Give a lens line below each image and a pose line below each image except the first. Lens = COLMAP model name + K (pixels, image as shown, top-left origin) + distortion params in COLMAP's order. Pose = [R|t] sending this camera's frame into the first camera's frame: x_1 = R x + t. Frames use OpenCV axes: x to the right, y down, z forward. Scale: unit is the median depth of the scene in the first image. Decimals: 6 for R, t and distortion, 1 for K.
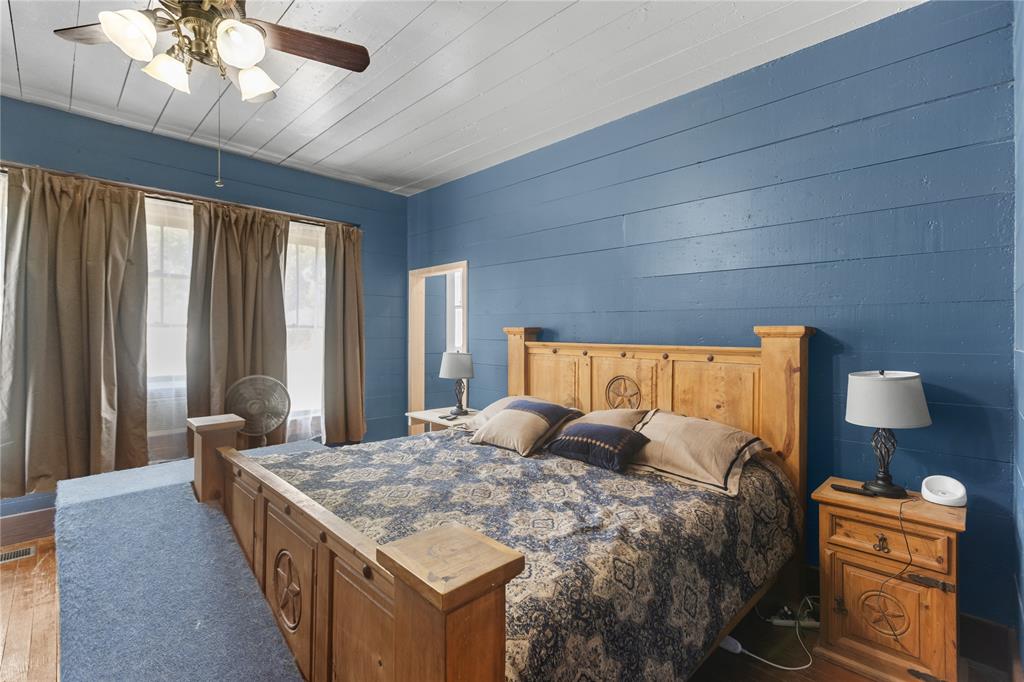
lens RADIAL K [[461.2, 0, 511.3], [0, 461.2, 336.0], [0, 0, 1]] dist [0.001831, 0.000030]
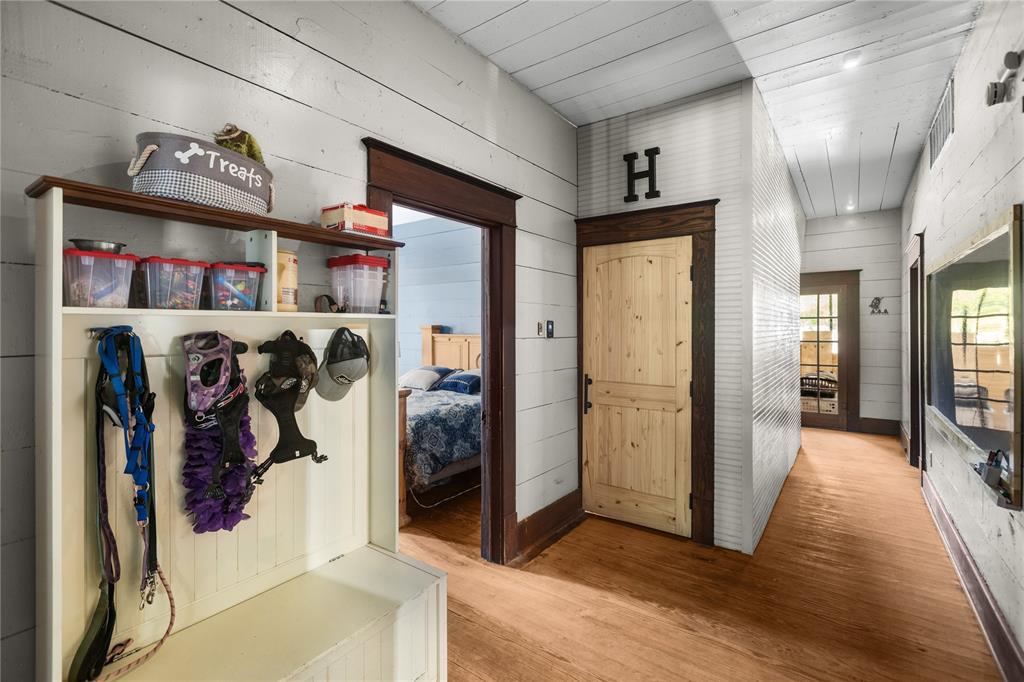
lens RADIAL K [[461.2, 0, 513.9], [0, 461.2, 336.0], [0, 0, 1]] dist [0.001831, 0.000030]
pose [[0.988161, -0.002689, 0.153394, 0.089877], [0.001254, 0.999955, 0.009447, 0.006149], [-0.153413, -0.009143, 0.988120, -0.917133]]
